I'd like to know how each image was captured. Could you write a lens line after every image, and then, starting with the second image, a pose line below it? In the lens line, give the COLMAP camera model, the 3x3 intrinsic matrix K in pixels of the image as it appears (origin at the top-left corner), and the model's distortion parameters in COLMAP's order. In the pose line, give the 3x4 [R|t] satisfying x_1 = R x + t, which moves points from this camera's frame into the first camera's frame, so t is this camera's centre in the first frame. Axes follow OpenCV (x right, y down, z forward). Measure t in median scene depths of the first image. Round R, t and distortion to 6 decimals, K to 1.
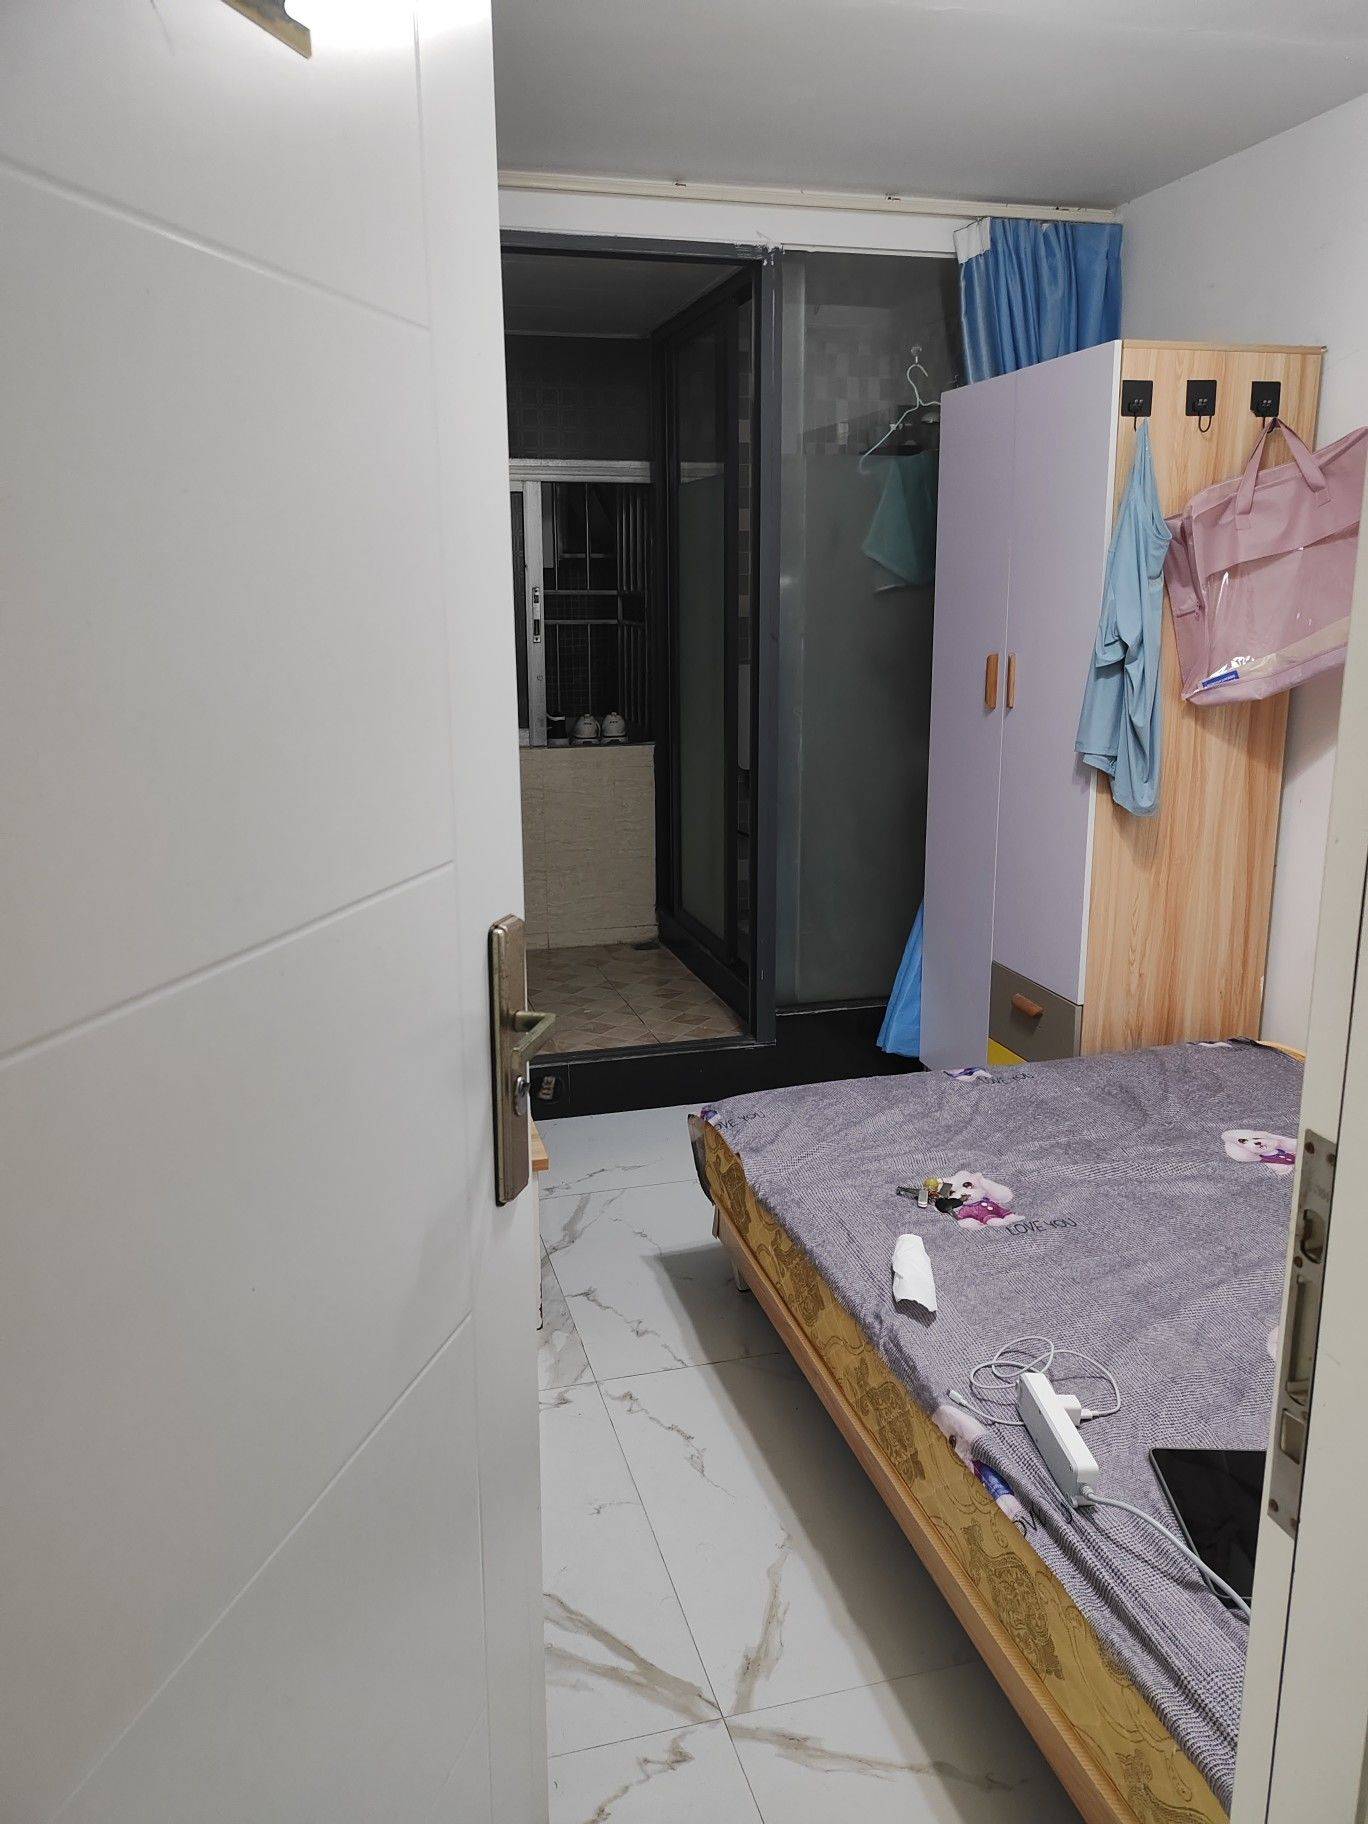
lens RADIAL K [[1376.4, 0, 685.9], [0, 1376.4, 922.5], [0, 0, 1]] dist [0.006538, -0.016299]
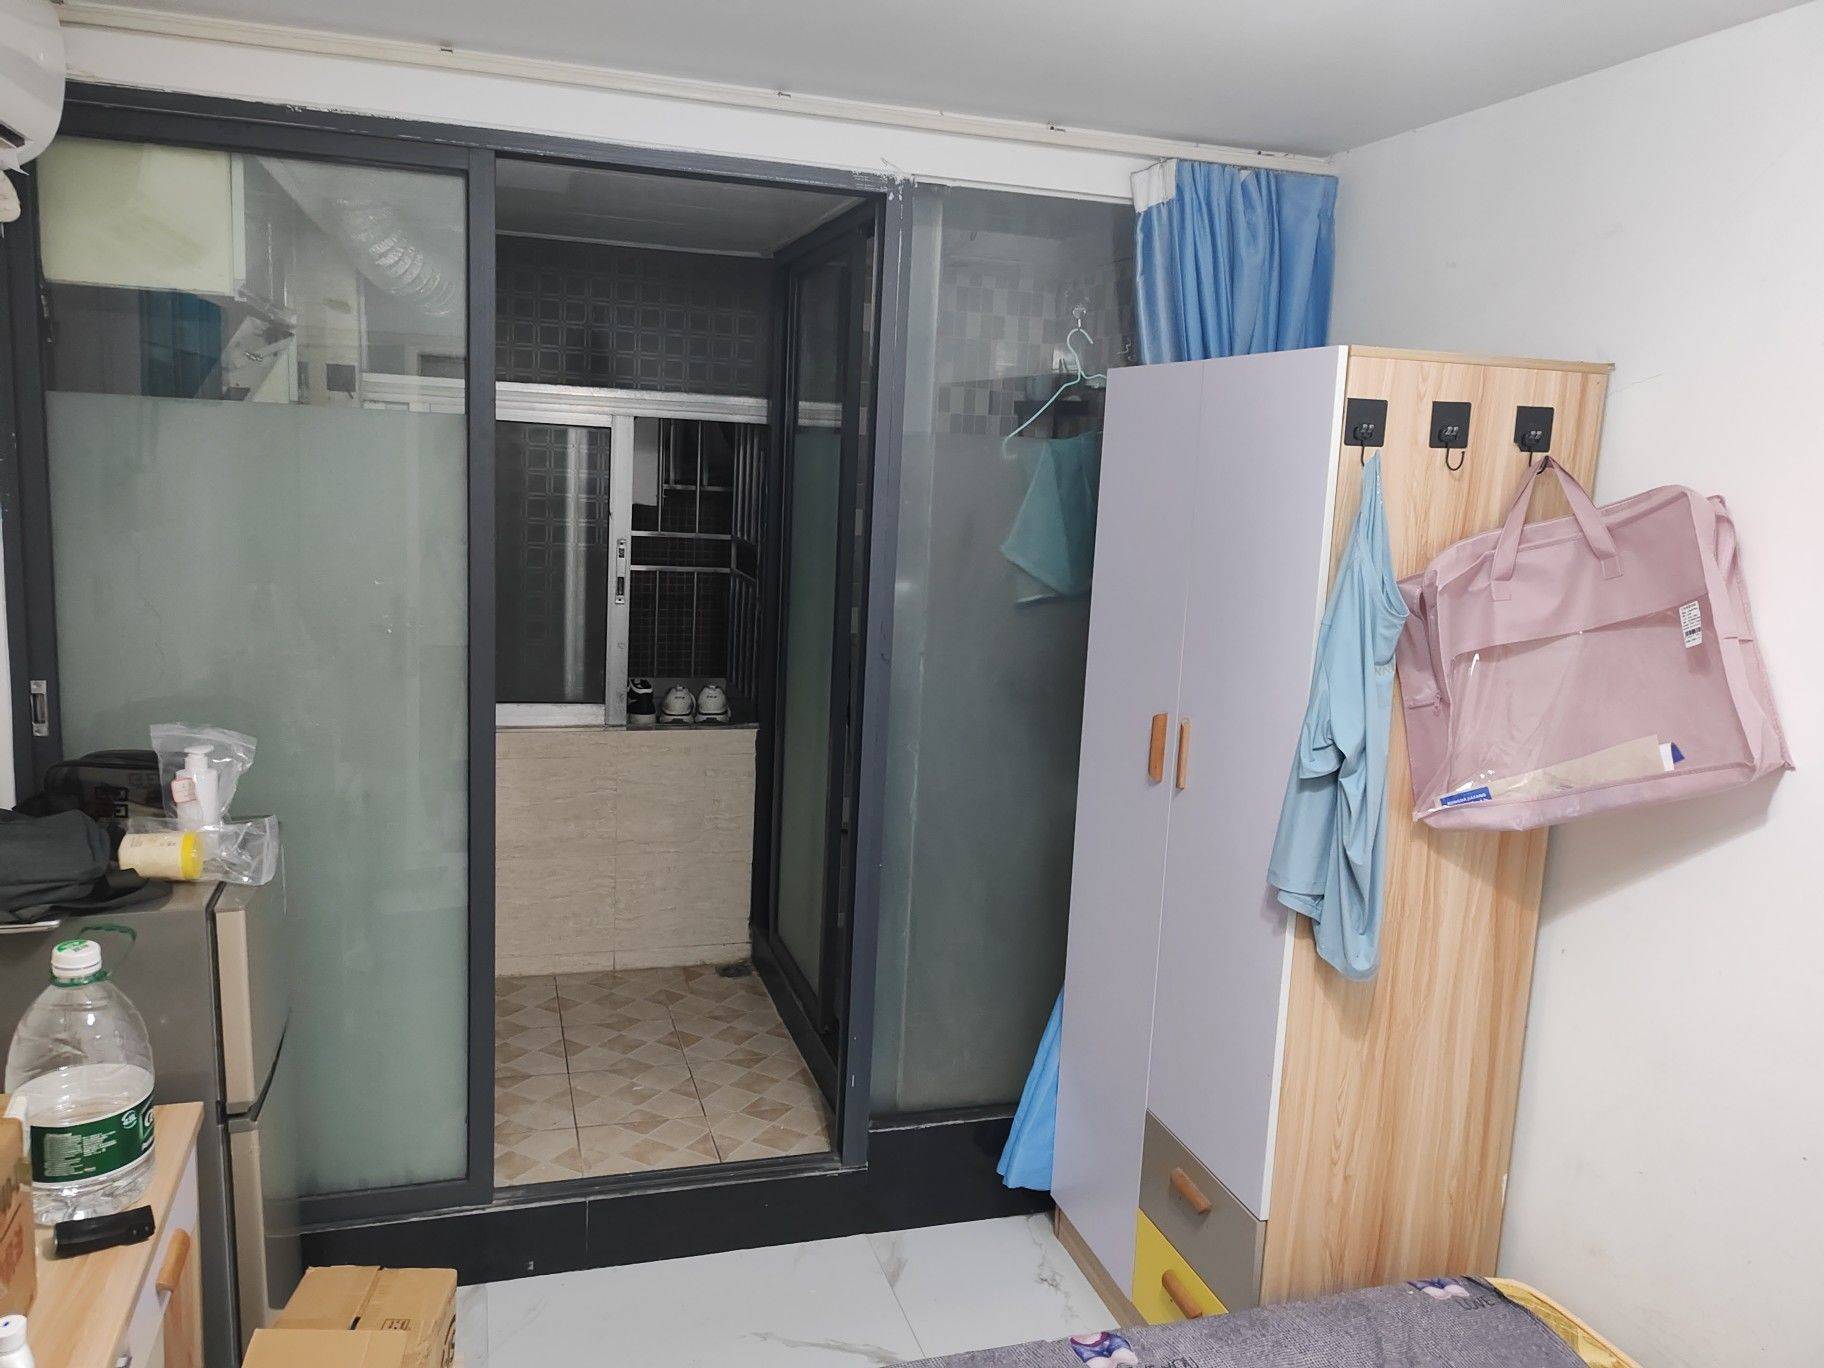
lens RADIAL K [[1376.4, 0, 910.9], [0, 1376.4, 677.6], [0, 0, 1]] dist [0.006538, -0.016299]
pose [[0.997921, 0.051281, 0.039035, 0.051771], [-0.048100, 0.995756, -0.078469, -0.143154], [-0.042893, 0.076428, 0.996152, 0.235048]]
